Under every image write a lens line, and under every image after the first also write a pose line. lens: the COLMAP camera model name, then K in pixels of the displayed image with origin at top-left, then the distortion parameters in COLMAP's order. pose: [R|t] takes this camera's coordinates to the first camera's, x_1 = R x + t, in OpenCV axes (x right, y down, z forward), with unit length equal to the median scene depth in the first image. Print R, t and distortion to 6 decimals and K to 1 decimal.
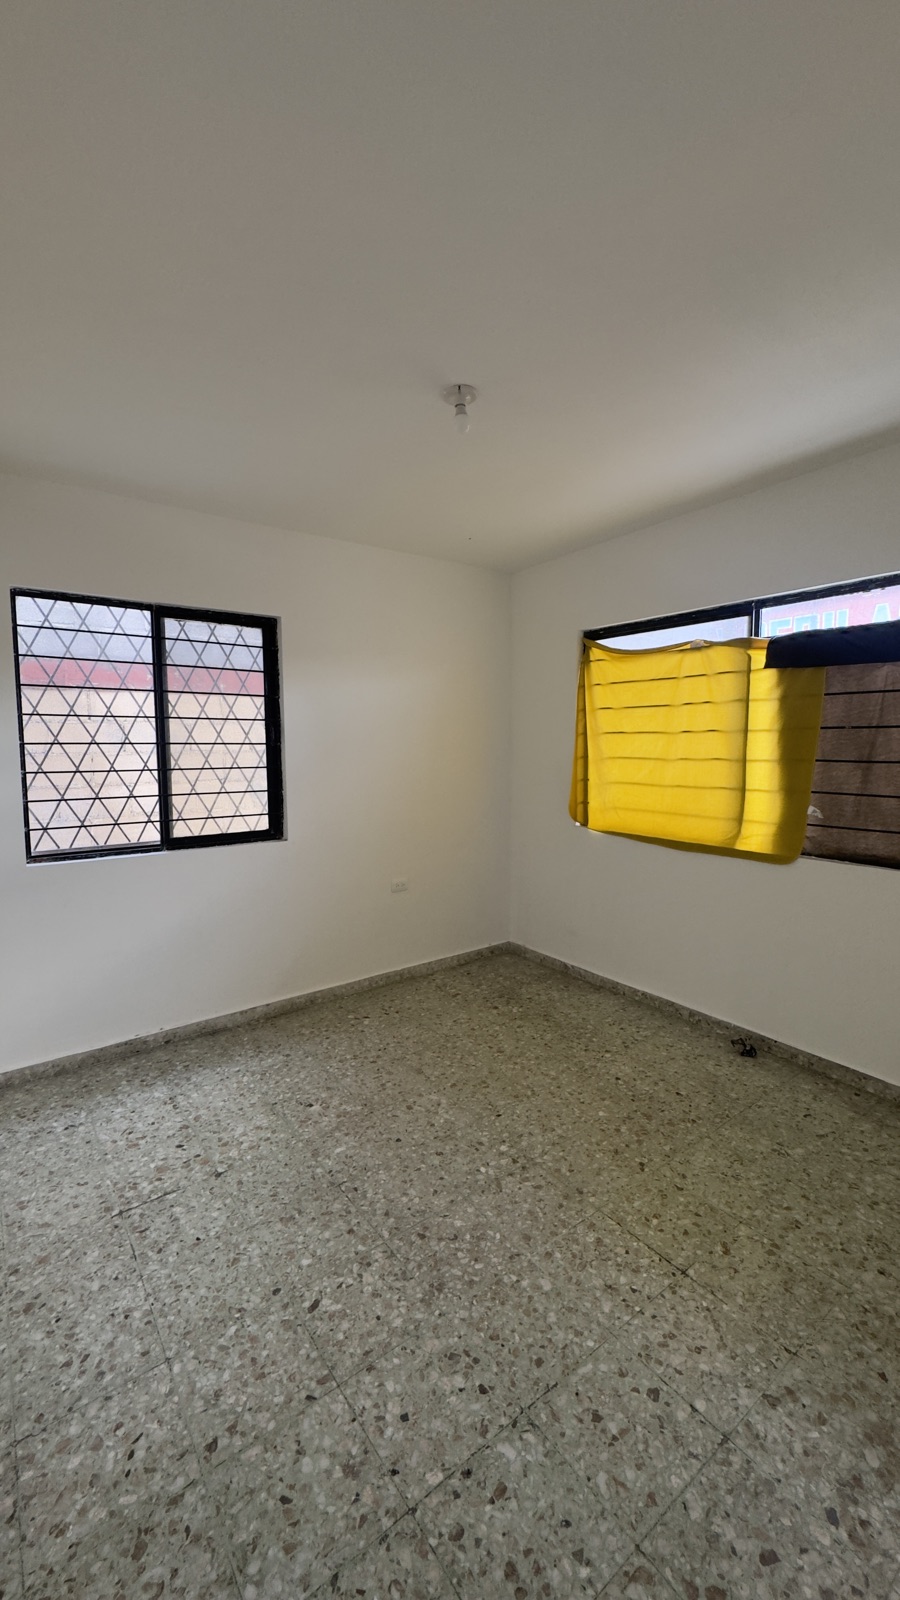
lens RADIAL K [[651.9, 0, 450.3], [0, 651.9, 798.8], [0, 0, 1]] dist [-0.000145, -0.000171]
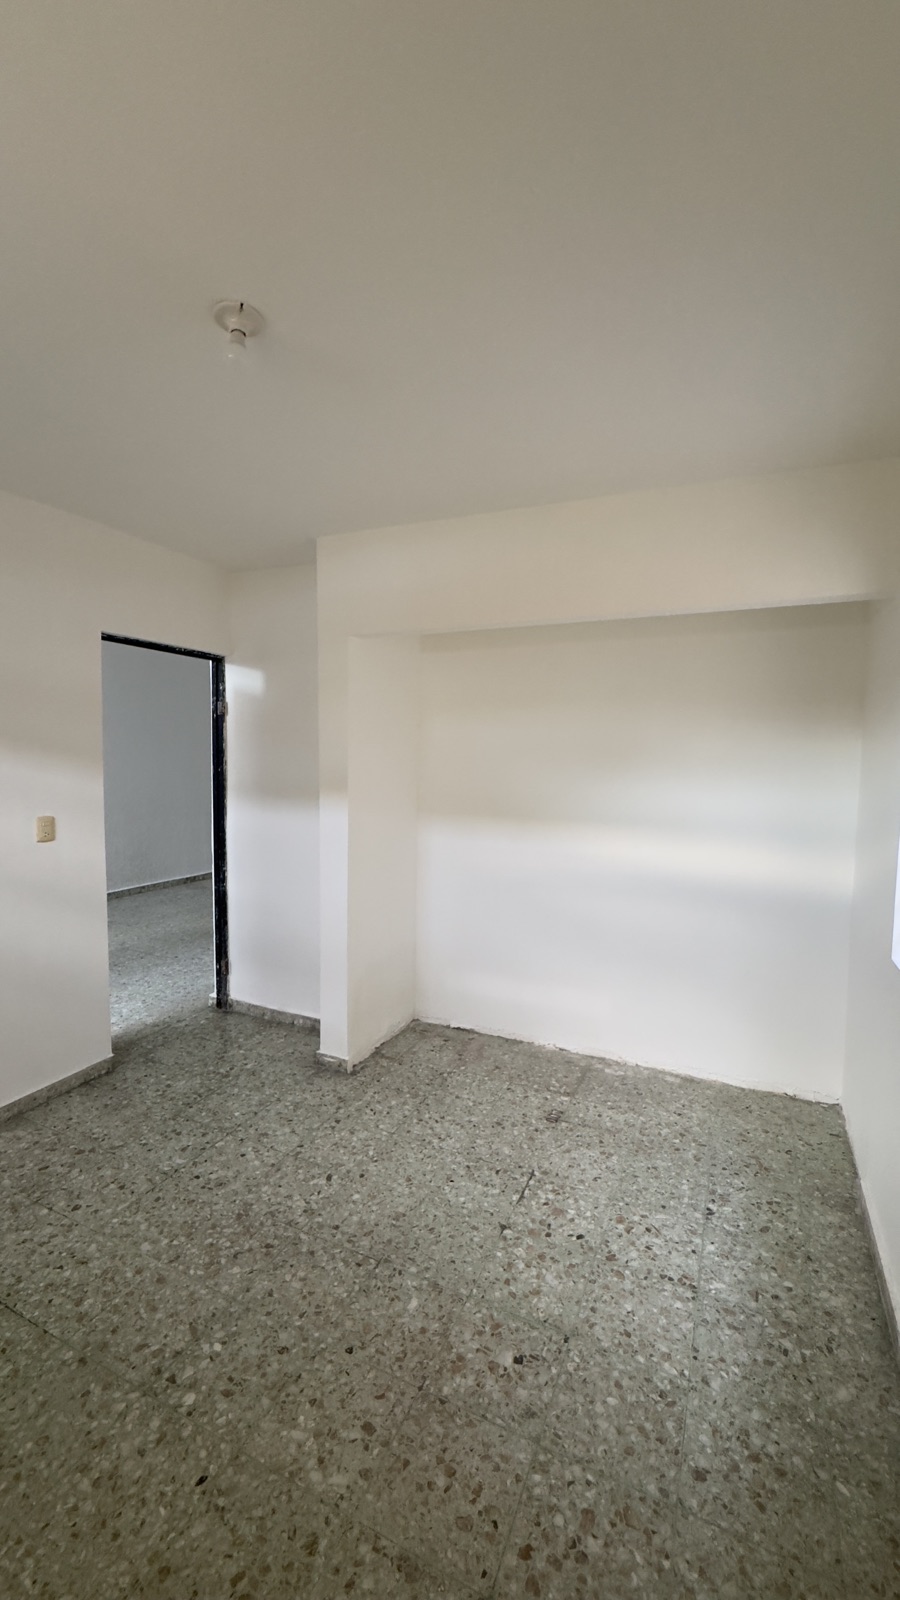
lens RADIAL K [[651.9, 0, 449.6], [0, 651.9, 800.1], [0, 0, 1]] dist [-0.000145, -0.000171]
pose [[-0.885058, 0.025642, -0.464775, 0.153152], [-0.047925, 0.988155, 0.145780, -0.192695], [0.463008, 0.151299, -0.873346, 1.758449]]
